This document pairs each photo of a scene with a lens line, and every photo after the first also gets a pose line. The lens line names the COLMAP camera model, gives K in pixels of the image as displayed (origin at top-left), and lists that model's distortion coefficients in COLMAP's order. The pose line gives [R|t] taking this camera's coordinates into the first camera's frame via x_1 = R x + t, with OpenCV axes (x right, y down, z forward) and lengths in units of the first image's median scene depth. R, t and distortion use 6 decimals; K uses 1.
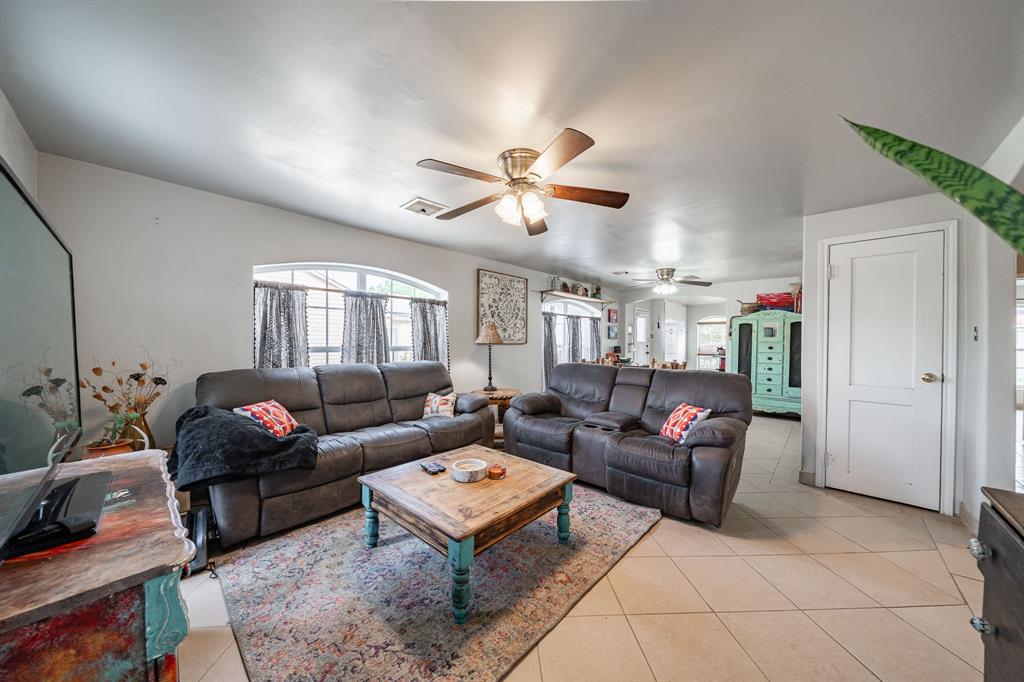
lens RADIAL K [[341.1, 0, 514.9], [0, 341.1, 345.8], [0, 0, 1]] dist [-0.007796, 0.000507]
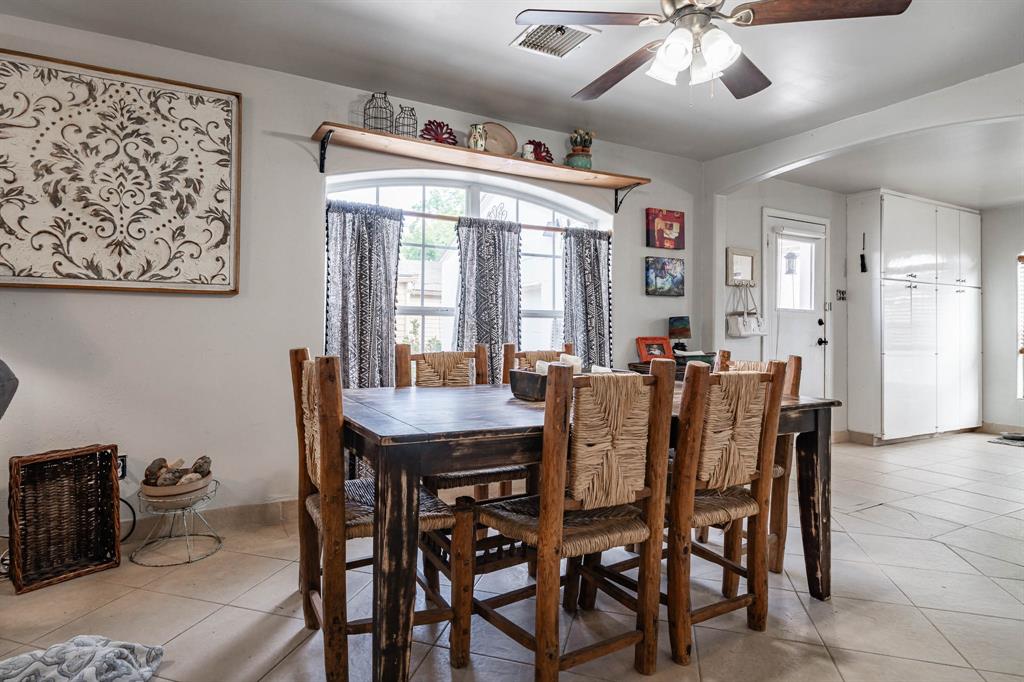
lens RADIAL K [[587.3, 0, 472.8], [0, 587.3, 305.4], [0, 0, 1]] dist [0.000089, -0.000513]
pose [[0.946641, 0.024558, -0.321353, 0.960474], [-0.031109, 0.999399, -0.015267, 0.013322], [0.320785, 0.024449, 0.946836, 1.230809]]
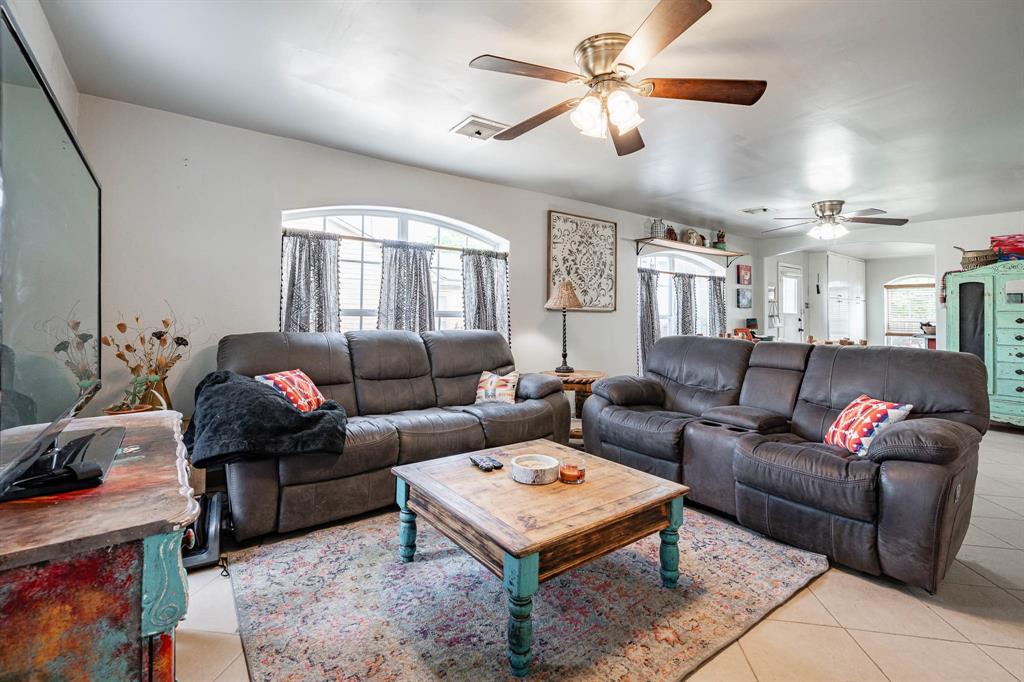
lens RADIAL K [[456.3, 0, 509.1], [0, 456.3, 303.6], [0, 0, 1]] dist [-0.000247, -0.000977]
pose [[0.980692, -0.000253, -0.195560, 0.004578], [-0.008153, 0.999077, -0.042179, 0.043769], [0.195390, 0.042959, 0.979784, 0.011091]]
